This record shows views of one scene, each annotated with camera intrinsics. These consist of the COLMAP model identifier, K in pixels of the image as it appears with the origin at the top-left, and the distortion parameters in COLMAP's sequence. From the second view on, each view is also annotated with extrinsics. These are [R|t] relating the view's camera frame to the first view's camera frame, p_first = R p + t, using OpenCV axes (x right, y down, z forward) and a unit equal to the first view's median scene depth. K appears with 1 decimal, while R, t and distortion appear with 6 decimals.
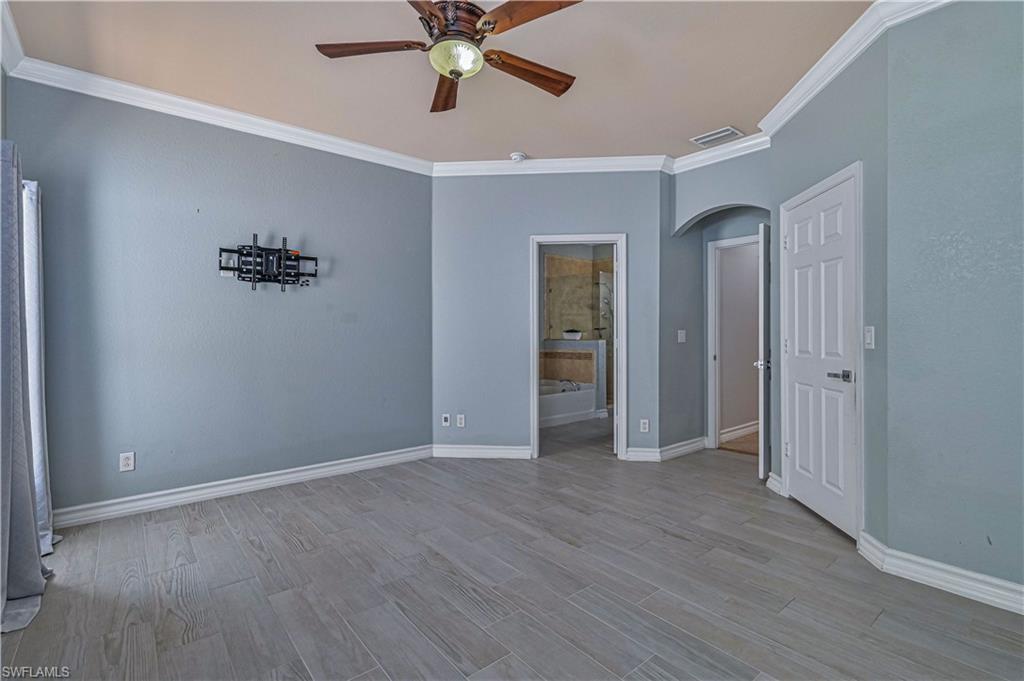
lens RADIAL K [[475.0, 0, 512.3], [0, 475.0, 335.1], [0, 0, 1]] dist [-0.002142, -0.000322]
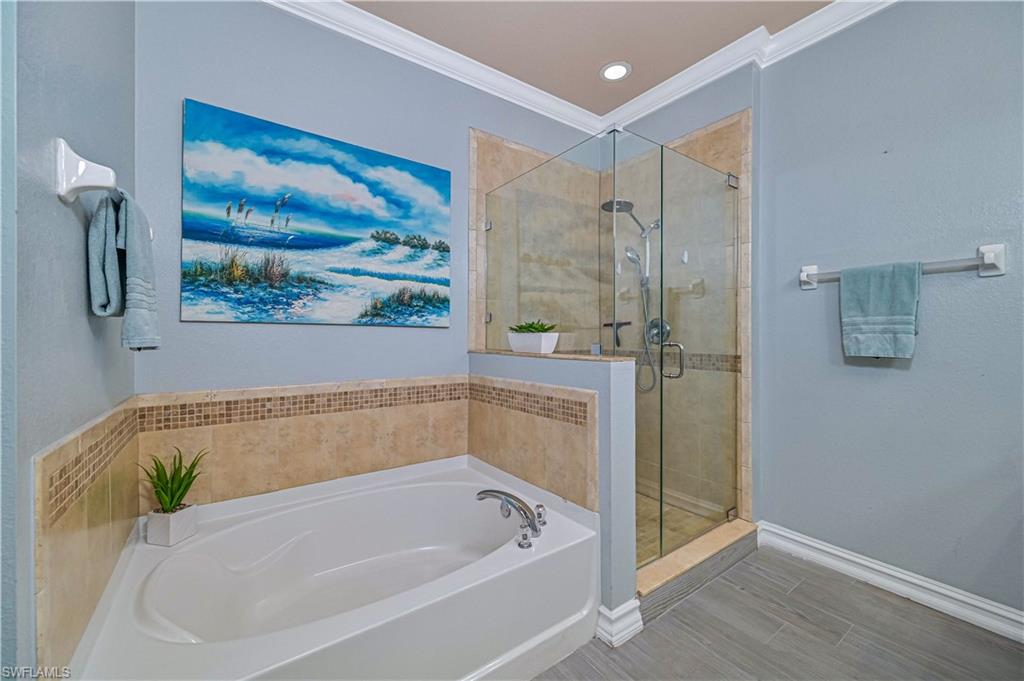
lens RADIAL K [[405.5, 0, 513.9], [0, 405.5, 334.7], [0, 0, 1]] dist [-0.003670, -0.000180]
pose [[0.997740, 0.008180, -0.066694, 0.115012], [-0.008538, 0.999951, -0.005085, -0.001619], [0.066650, 0.005643, 0.997760, 0.618458]]
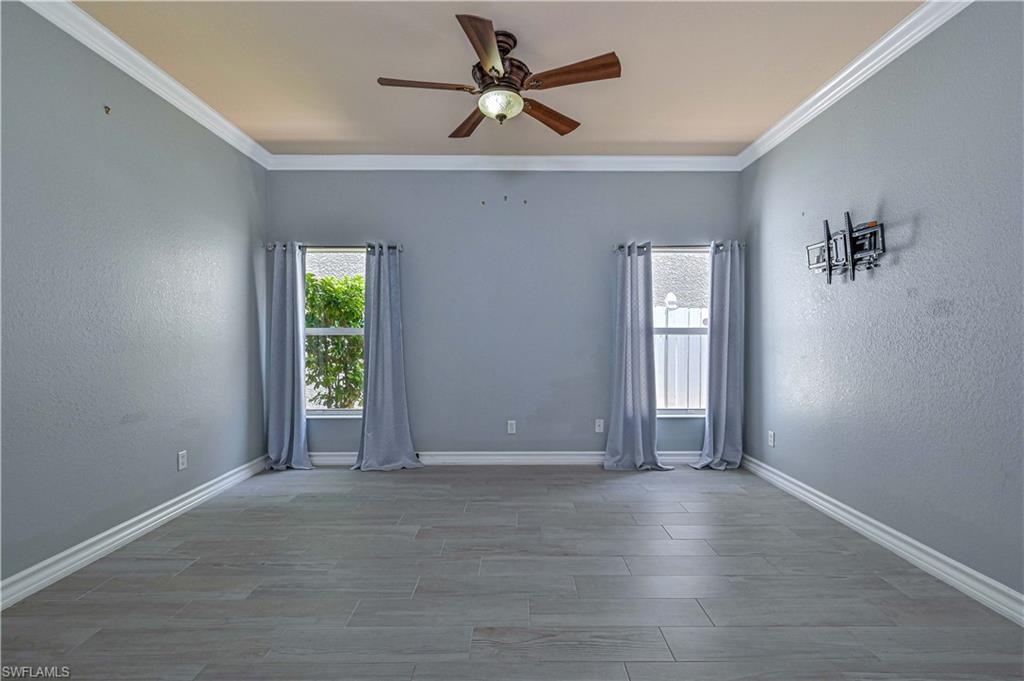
lens RADIAL K [[475.0, 0, 516.3], [0, 475.0, 335.7], [0, 0, 1]] dist [-0.002142, -0.000322]
pose [[-0.621445, 0.009627, -0.783399, 1.631985], [-0.007915, 0.999796, 0.018565, -0.041137], [0.783418, 0.017738, -0.621242, 3.649935]]
